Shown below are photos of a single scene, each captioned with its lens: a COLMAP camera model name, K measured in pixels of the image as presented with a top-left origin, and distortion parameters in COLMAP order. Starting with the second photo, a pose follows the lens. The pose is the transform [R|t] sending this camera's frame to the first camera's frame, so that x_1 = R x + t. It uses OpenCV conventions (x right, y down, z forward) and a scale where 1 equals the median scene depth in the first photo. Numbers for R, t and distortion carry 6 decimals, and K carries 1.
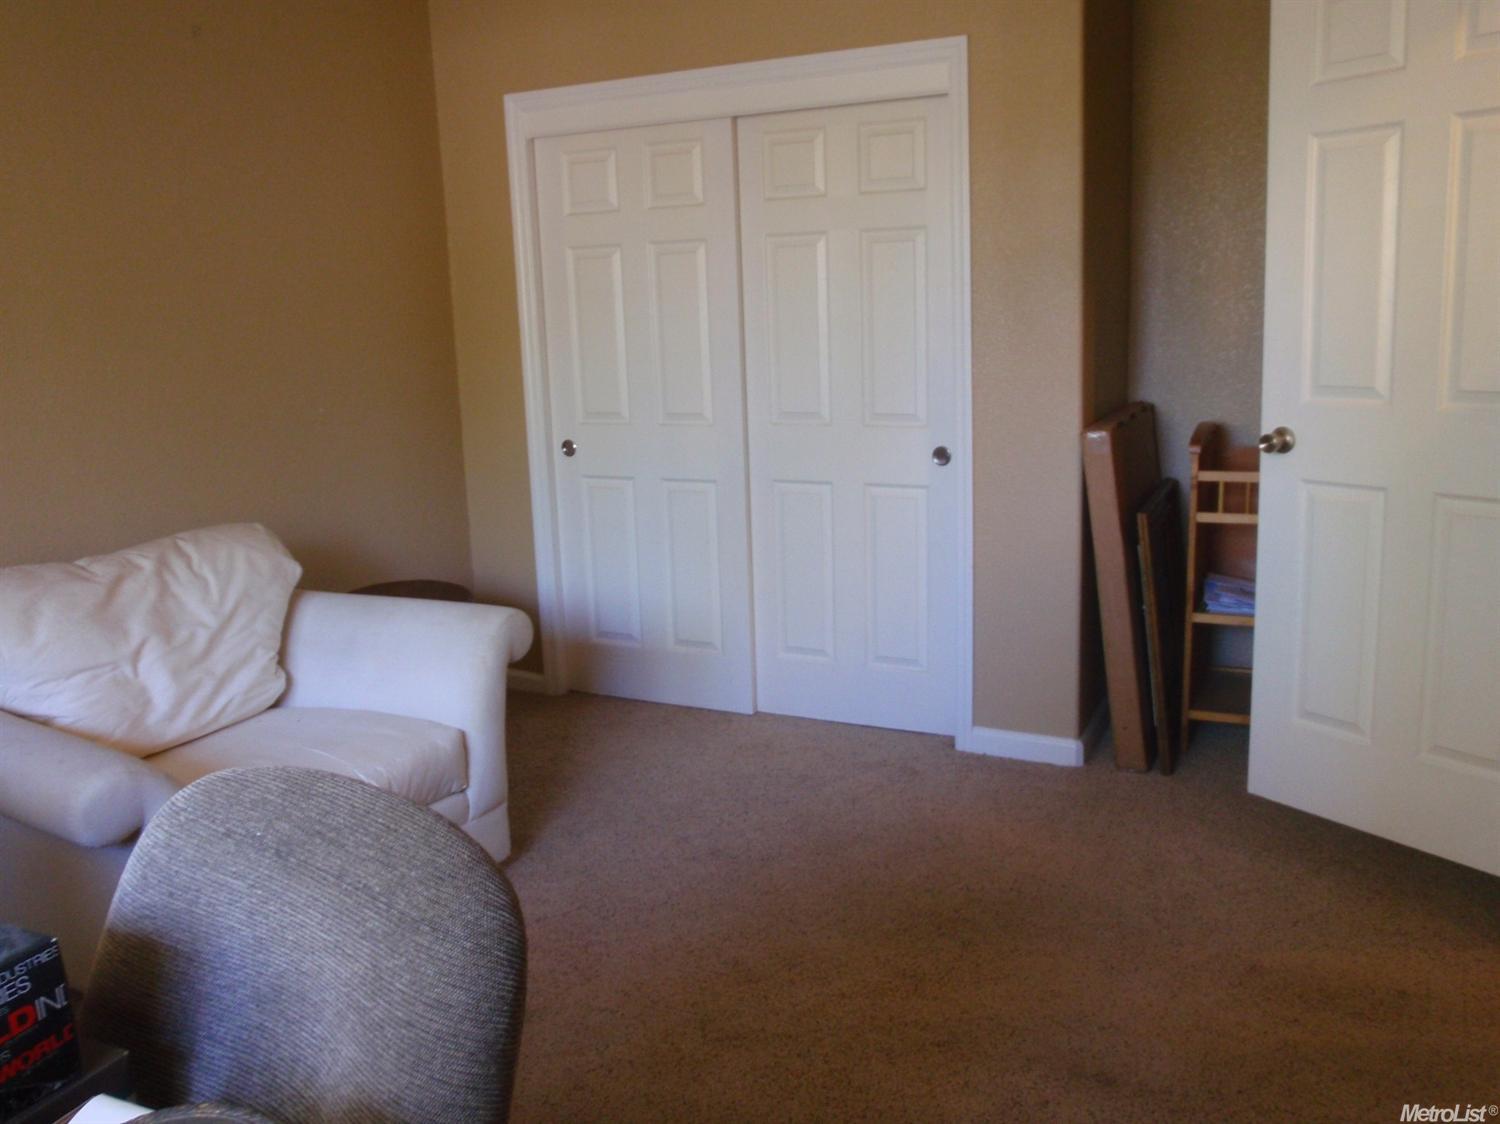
lens RADIAL K [[1264.0, 0, 750.0], [0, 1264.0, 562.0], [0, 0, 1]] dist [-0.065644, 0.048563]
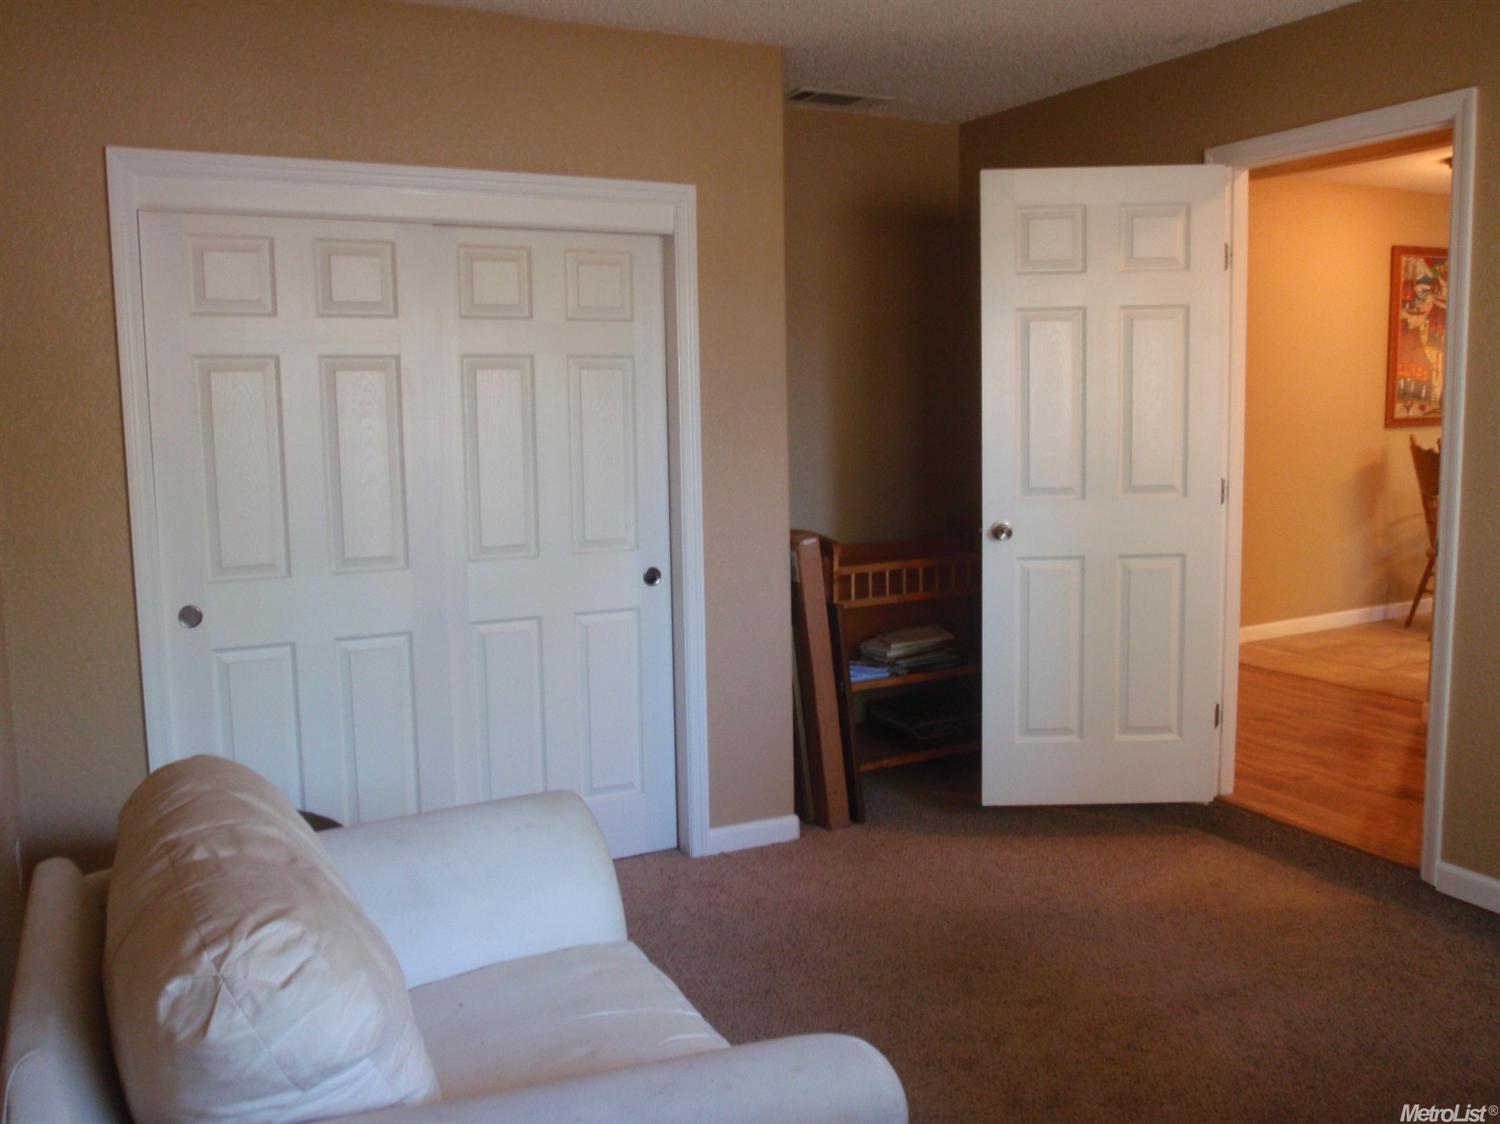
lens RADIAL K [[1264.0, 0, 750.0], [0, 1264.0, 562.0], [0, 0, 1]] dist [-0.065644, 0.048563]
pose [[0.578140, -0.073377, 0.812632, -0.656558], [0.164072, 0.986060, -0.027691, -0.055456], [-0.799271, 0.149339, 0.582119, 0.344632]]
